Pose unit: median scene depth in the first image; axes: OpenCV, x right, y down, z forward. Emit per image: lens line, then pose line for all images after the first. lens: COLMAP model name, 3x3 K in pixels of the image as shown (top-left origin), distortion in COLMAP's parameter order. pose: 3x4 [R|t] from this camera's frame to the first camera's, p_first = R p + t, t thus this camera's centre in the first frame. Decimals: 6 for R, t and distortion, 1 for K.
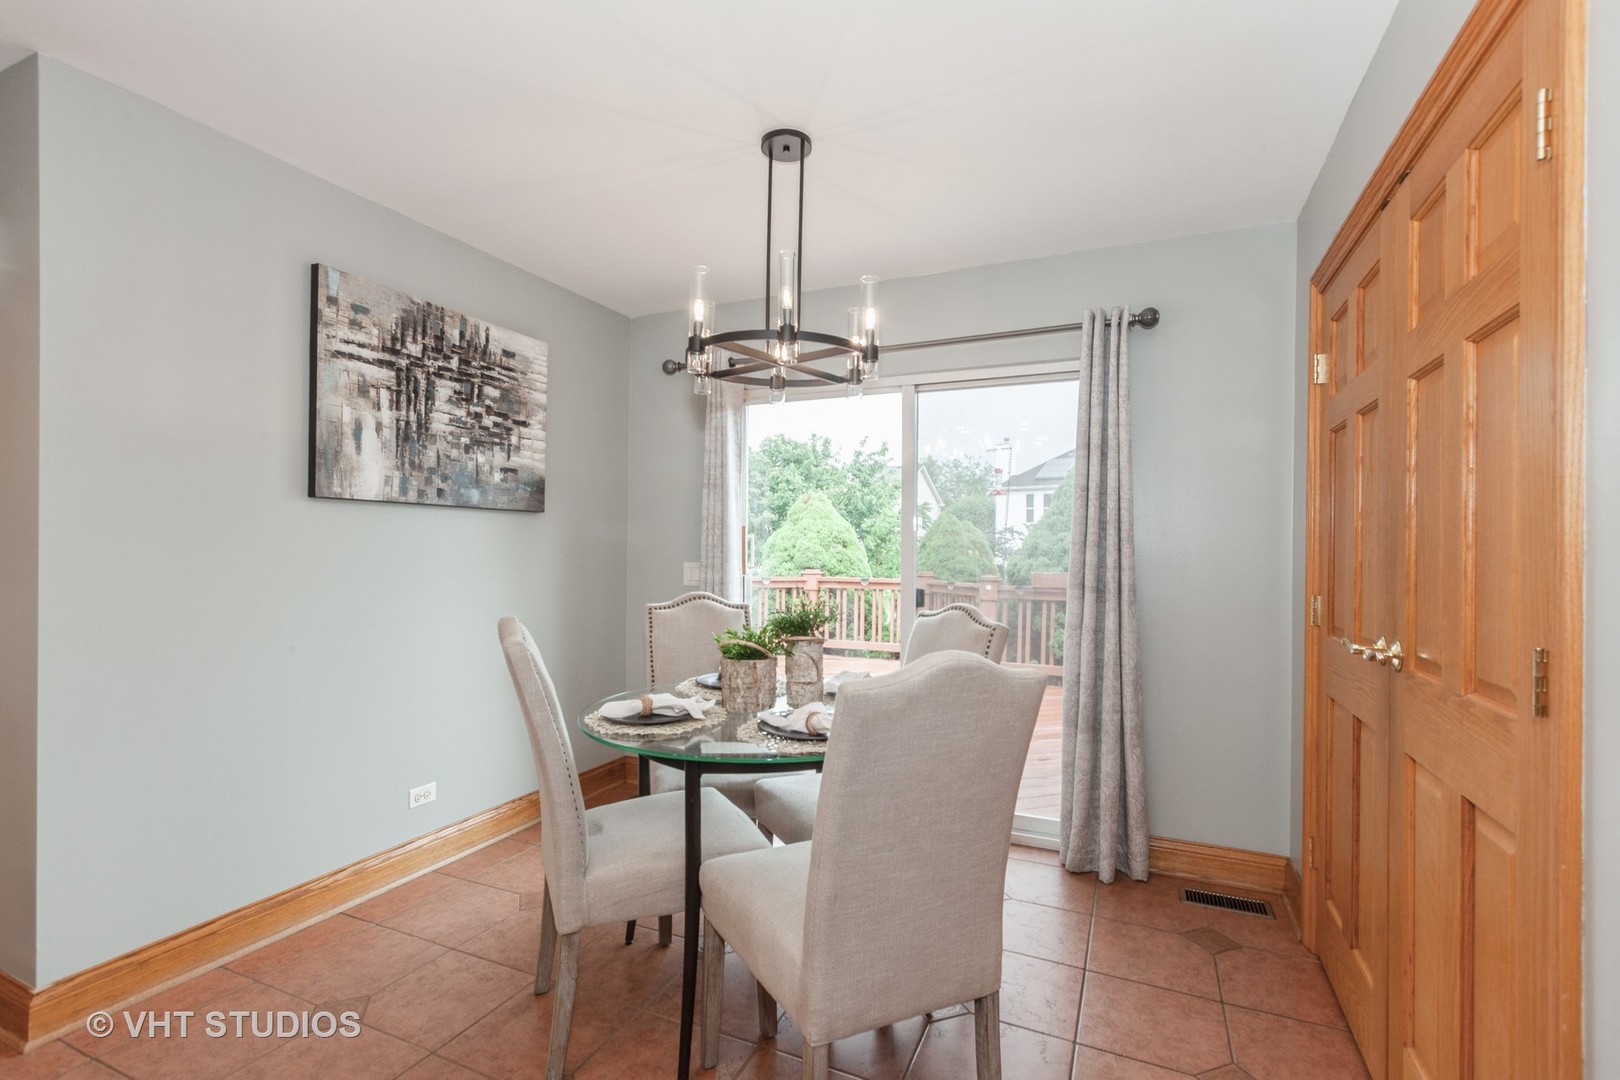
lens RADIAL K [[741.6, 0, 823.0], [0, 741.6, 548.8], [0, 0, 1]] dist [-0.010668, -0.000208]
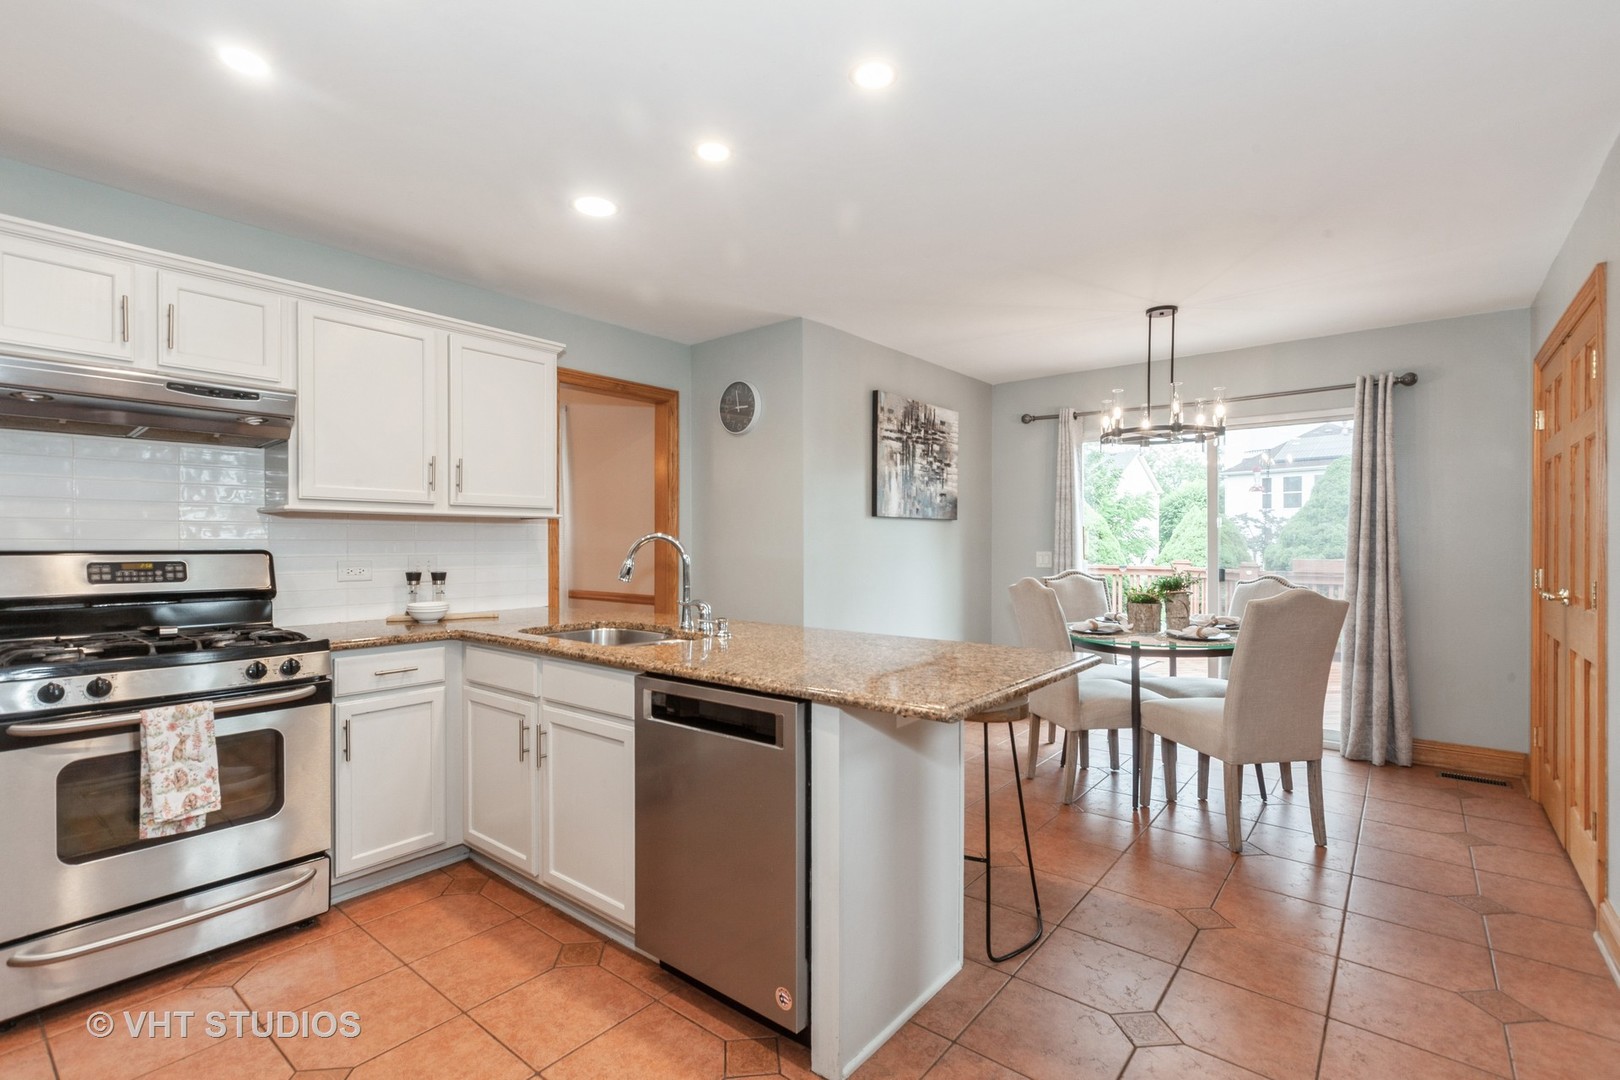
lens RADIAL K [[741.6, 0, 802.5], [0, 741.6, 543.6], [0, 0, 1]] dist [-0.010668, -0.000208]
pose [[0.959645, -0.009811, -0.281043, -0.294655], [0.010929, 0.999937, 0.002412, -0.007462], [0.281002, -0.005386, 0.959692, -0.712290]]
